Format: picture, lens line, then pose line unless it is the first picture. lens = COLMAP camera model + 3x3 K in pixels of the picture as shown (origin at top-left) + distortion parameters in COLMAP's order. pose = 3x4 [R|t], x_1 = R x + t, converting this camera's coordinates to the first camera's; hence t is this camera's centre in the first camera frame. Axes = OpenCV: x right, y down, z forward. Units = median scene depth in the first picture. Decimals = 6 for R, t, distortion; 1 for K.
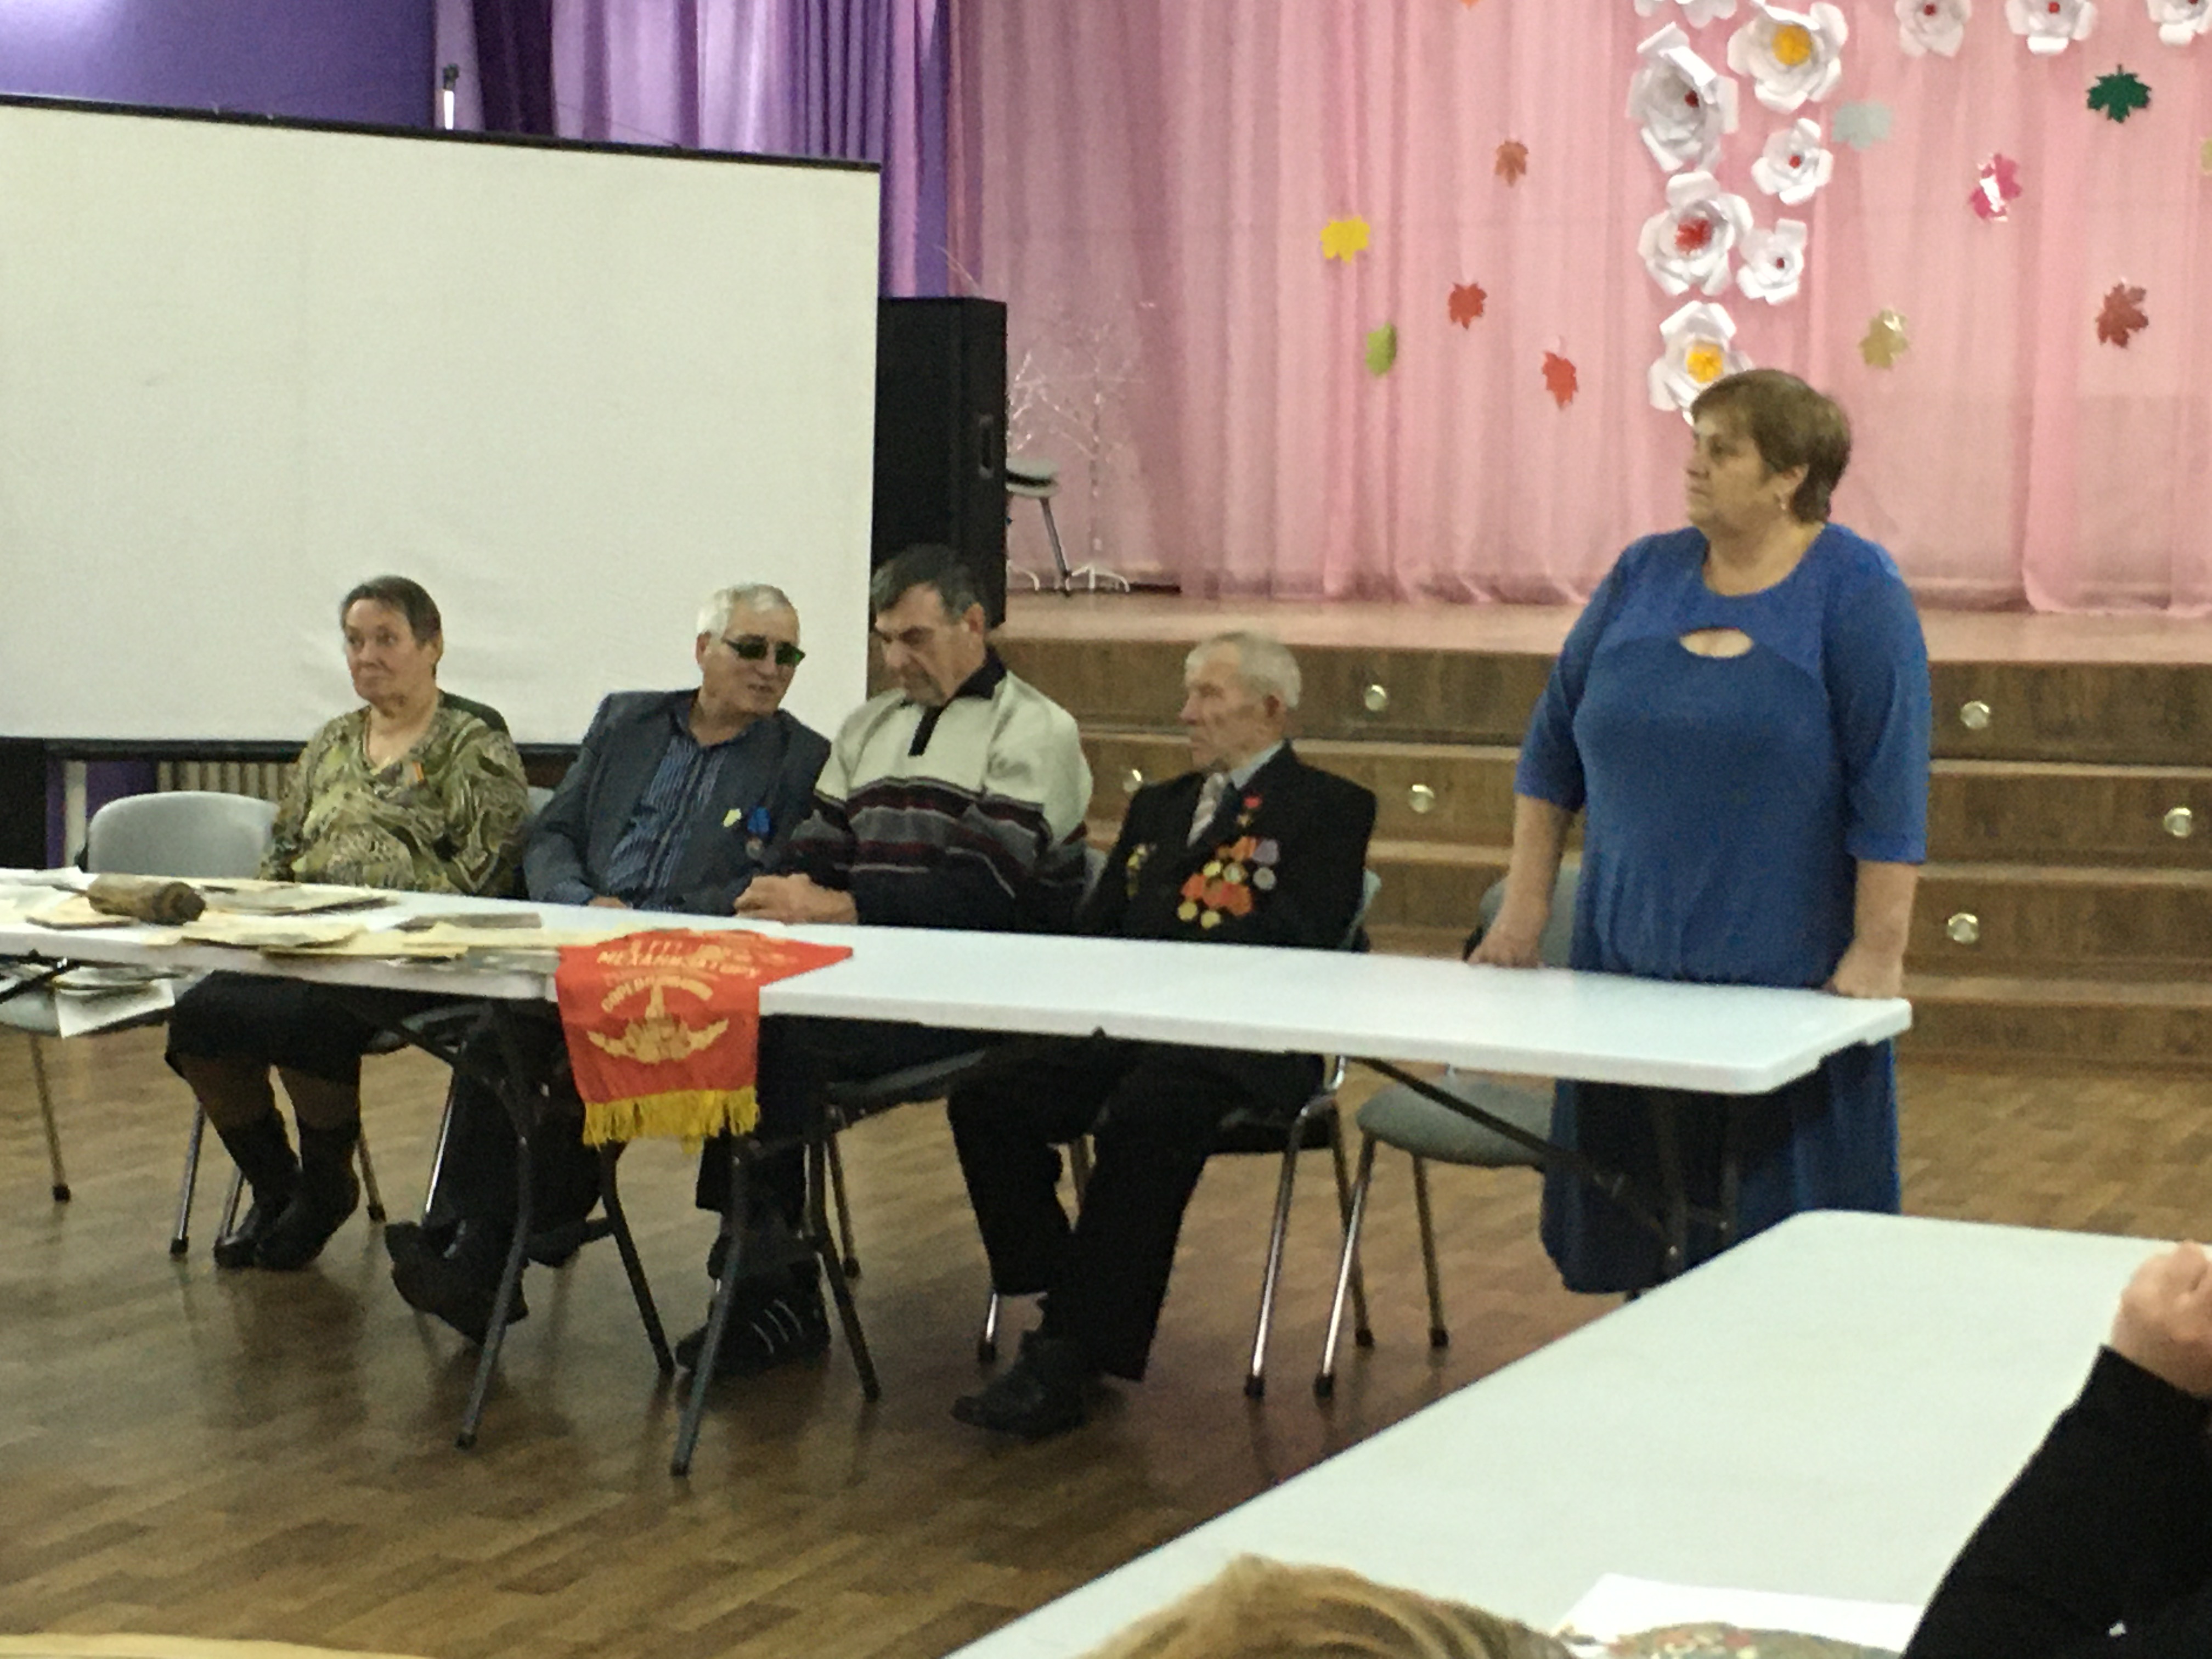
lens RADIAL K [[3991.0, 0, 1106.0], [0, 3991.0, 829.5], [0, 0, 1]] dist [-0.017087, 0.068365]
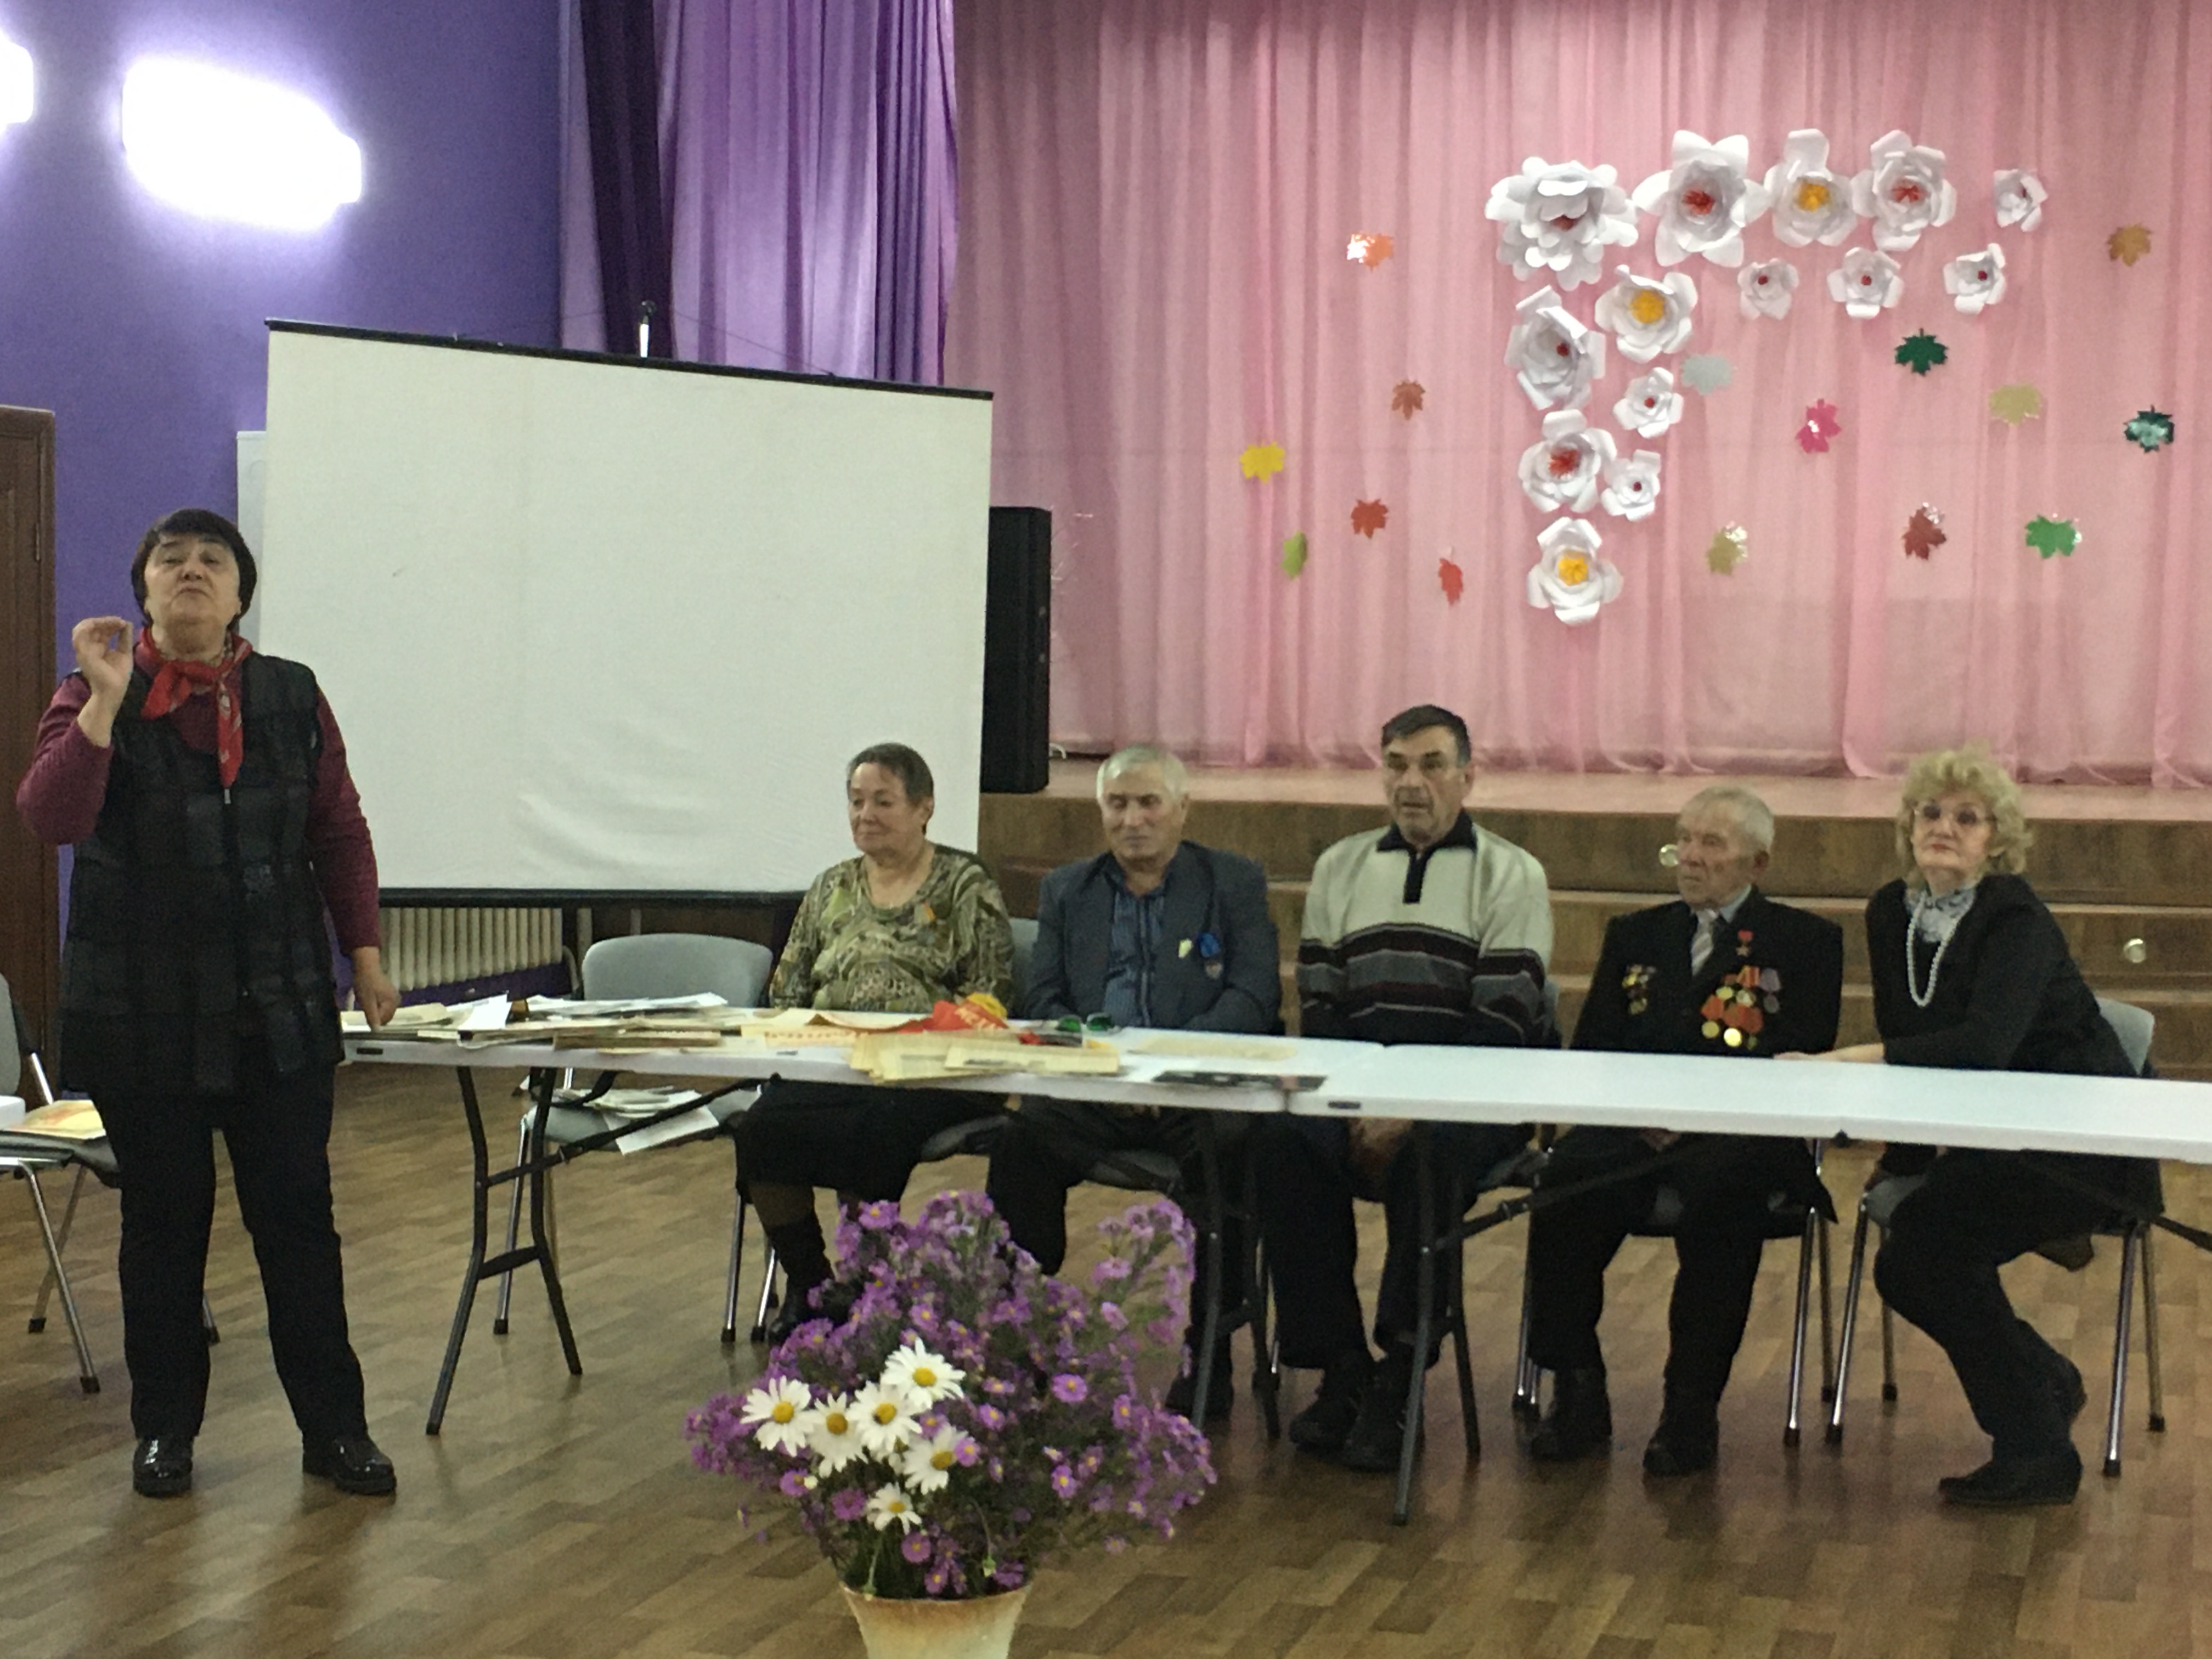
lens RADIAL K [[3384.8, 0, 1106.0], [0, 3384.8, 829.5], [0, 0, 1]] dist [0.015956, 0.049878]
pose [[0.986591, -0.001730, 0.163200, -0.160121], [0.008124, 0.999225, -0.038520, -0.000805], [-0.163007, 0.039330, 0.985841, 0.024699]]
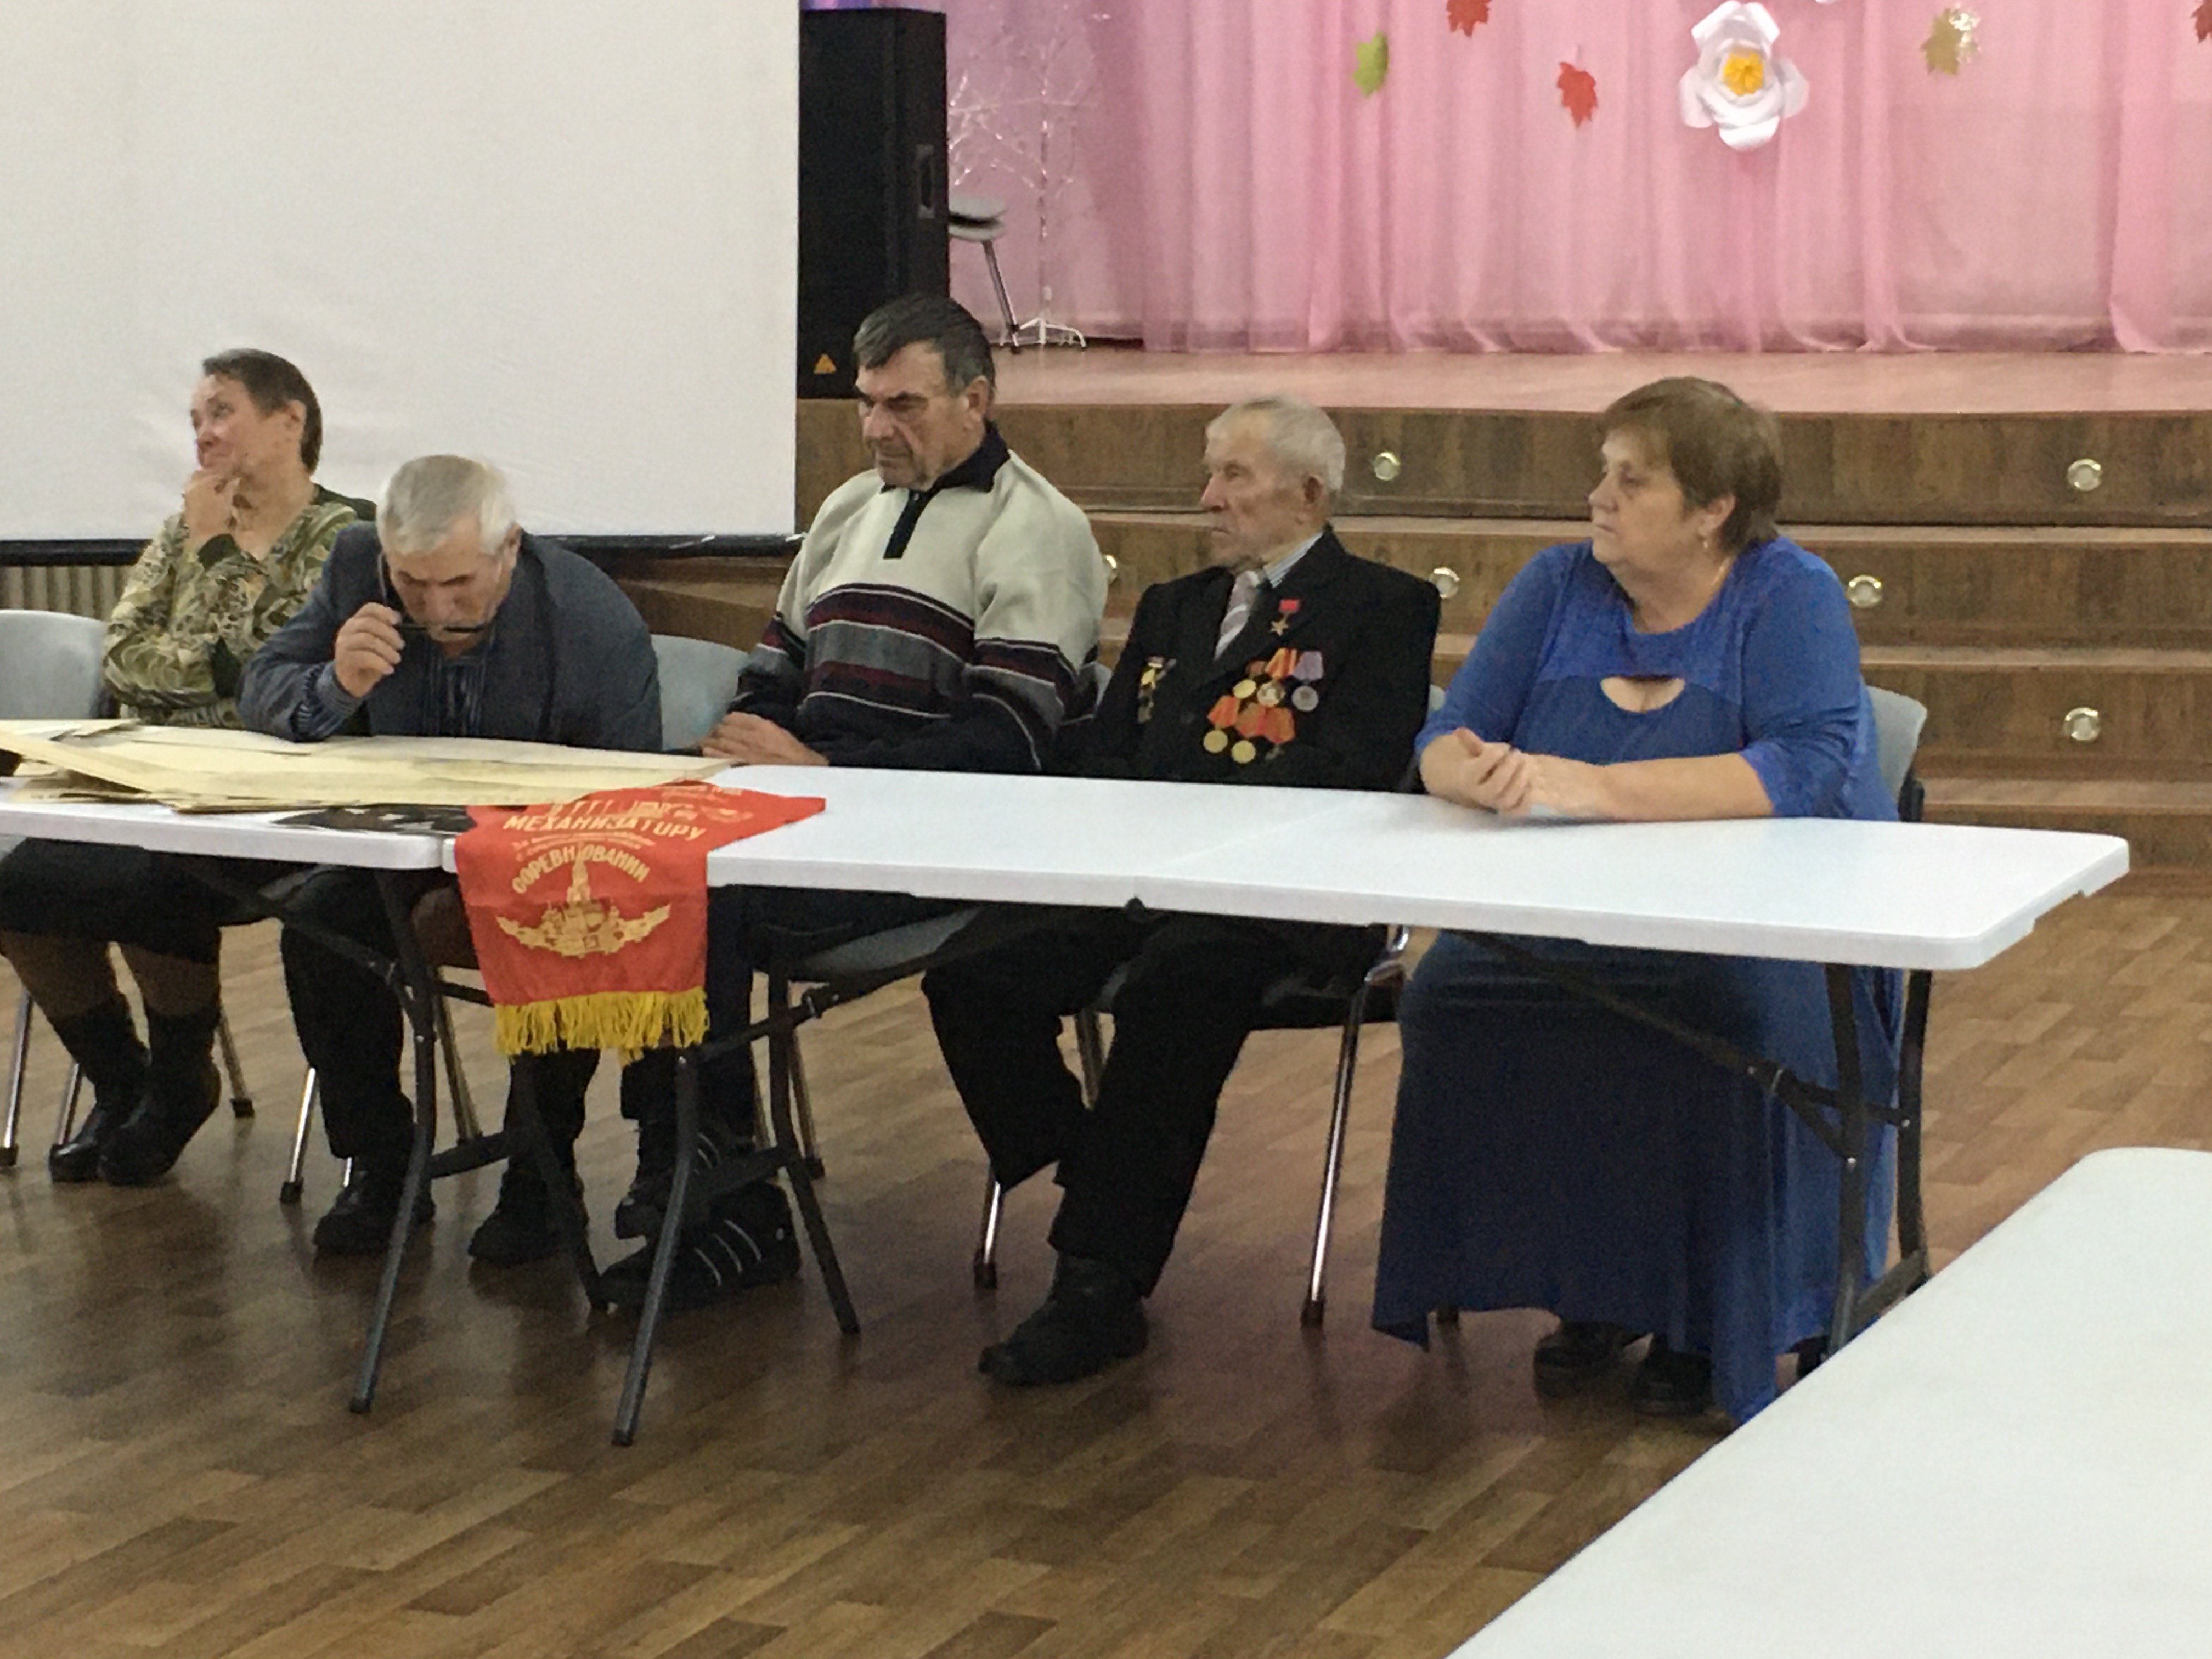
lens RADIAL K [[4308.5, 0, 1115.1], [0, 4308.5, 828.4], [0, 0, 1]] dist [0.021677, -0.093196]
pose [[0.999614, -0.019540, 0.019766, -0.009454], [0.018464, 0.998412, 0.053221, -0.004670], [-0.020774, -0.052836, 0.998387, 0.054190]]
